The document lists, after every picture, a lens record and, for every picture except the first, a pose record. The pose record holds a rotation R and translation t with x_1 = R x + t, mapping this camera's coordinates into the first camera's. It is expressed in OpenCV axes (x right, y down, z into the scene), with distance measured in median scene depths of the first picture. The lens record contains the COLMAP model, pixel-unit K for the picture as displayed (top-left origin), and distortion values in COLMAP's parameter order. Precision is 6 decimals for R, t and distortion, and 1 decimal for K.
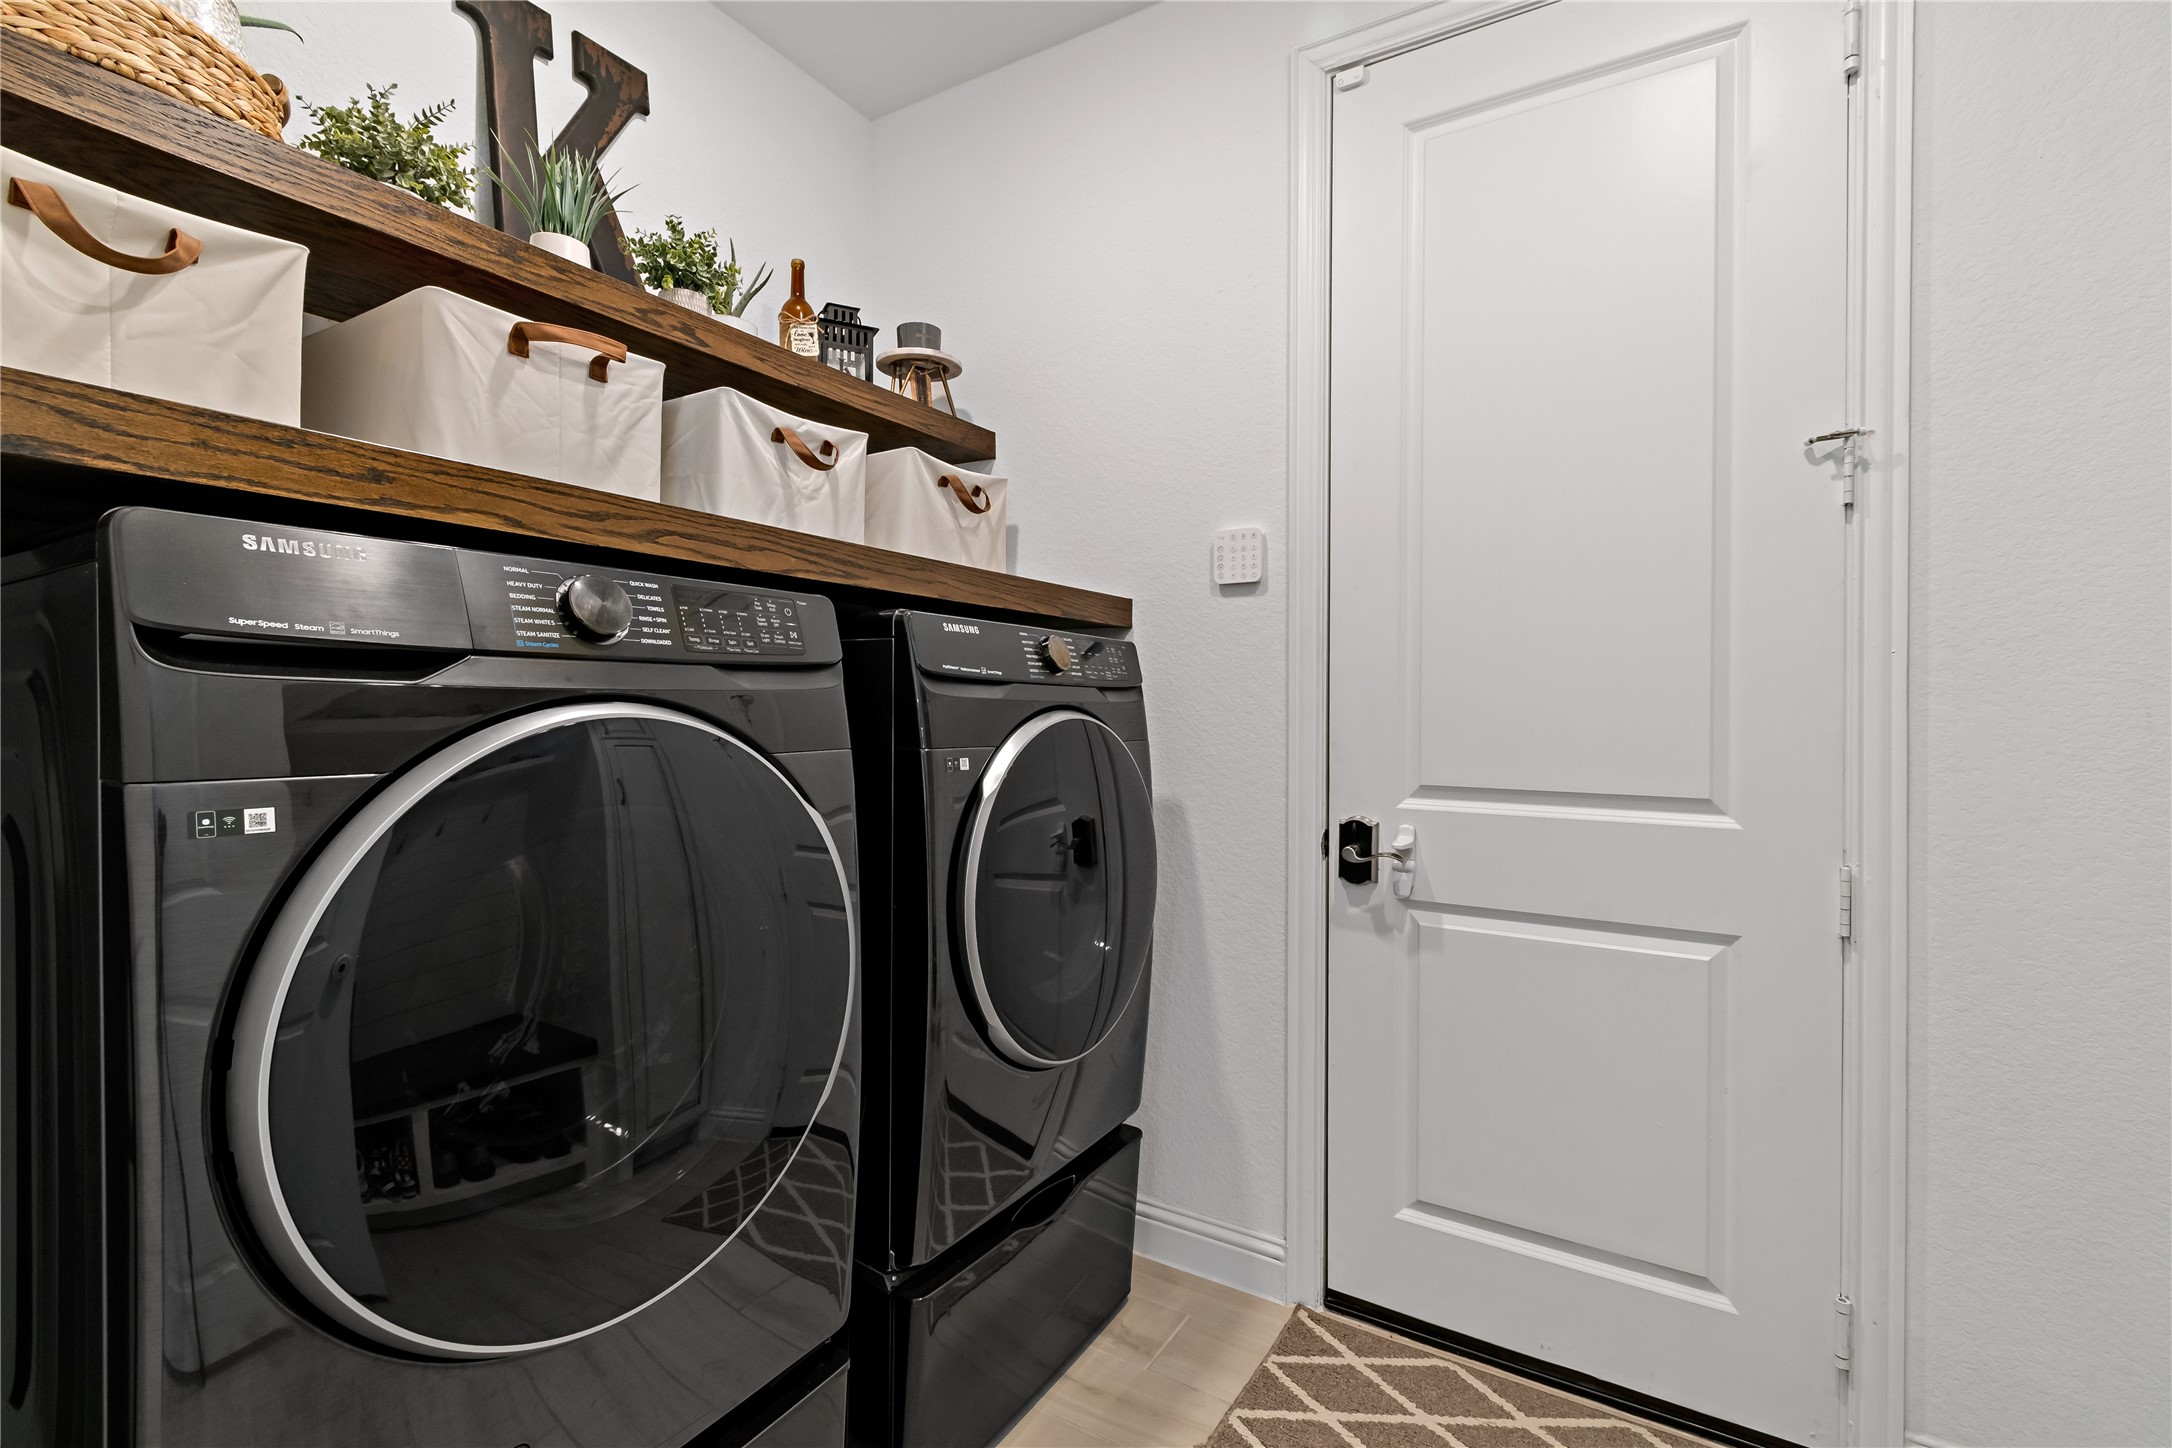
lens RADIAL K [[974.4, 0, 1089.8], [0, 974.4, 717.5], [0, 0, 1]] dist [0.002352, 0.000431]
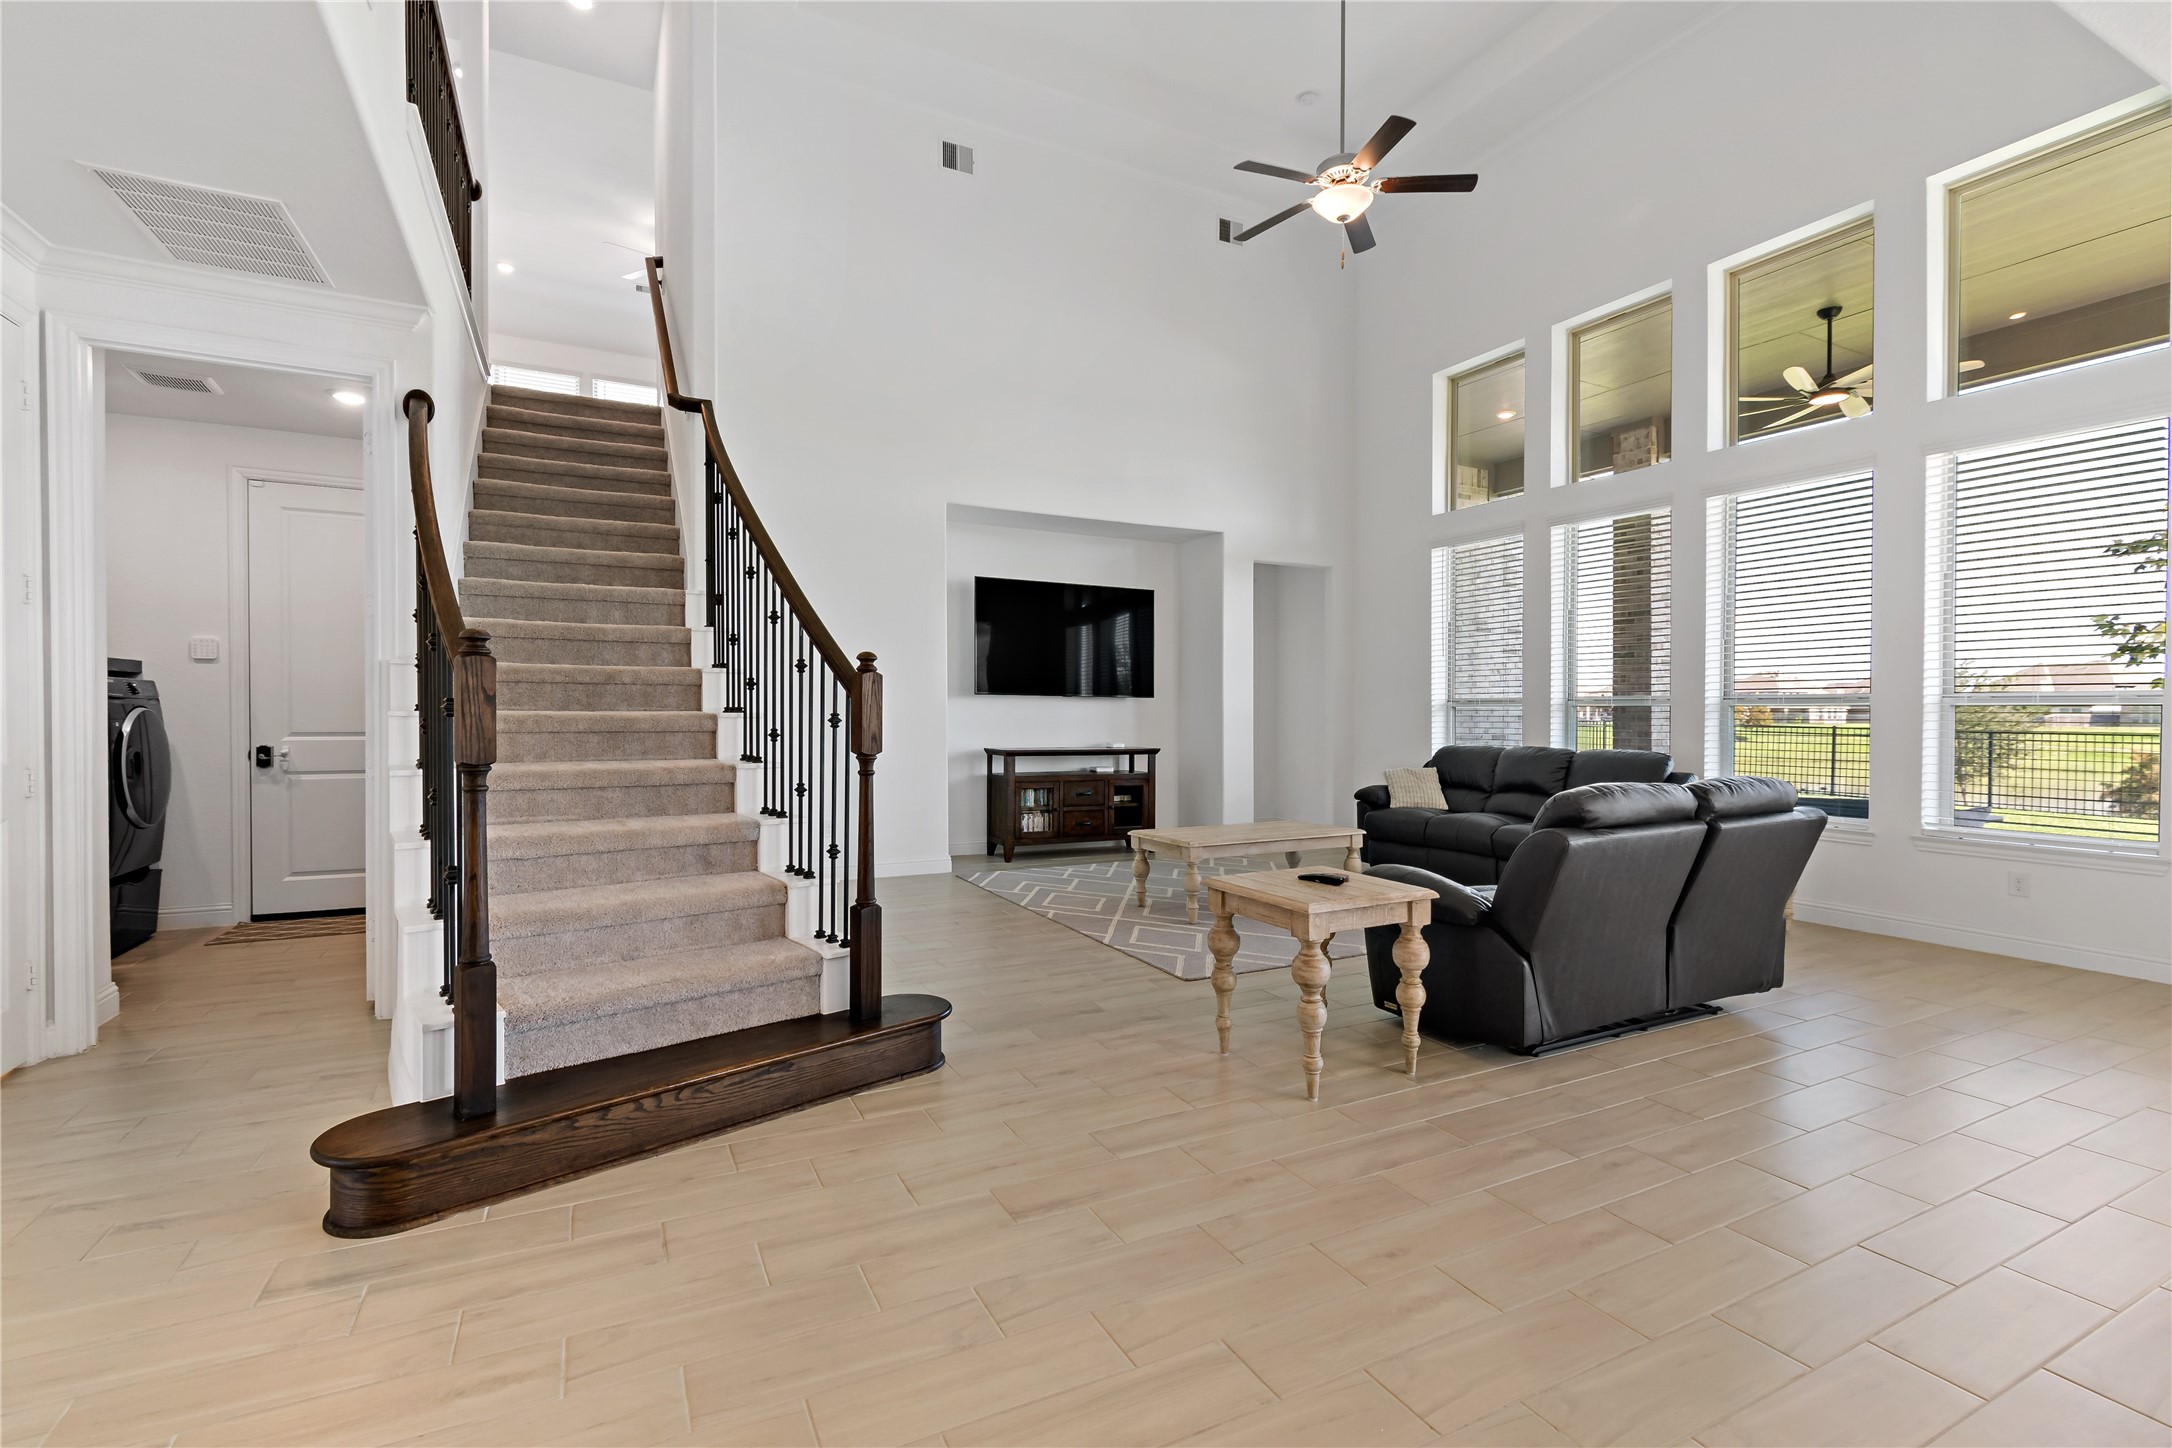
lens RADIAL K [[974.4, 0, 1089.9], [0, 974.4, 721.5], [0, 0, 1]] dist [0.002352, 0.000431]
pose [[0.509645, -0.009749, 0.860330, -0.963536], [0.007361, 0.999949, 0.006970, 0.032707], [-0.860353, 0.002780, 0.509691, -2.569925]]
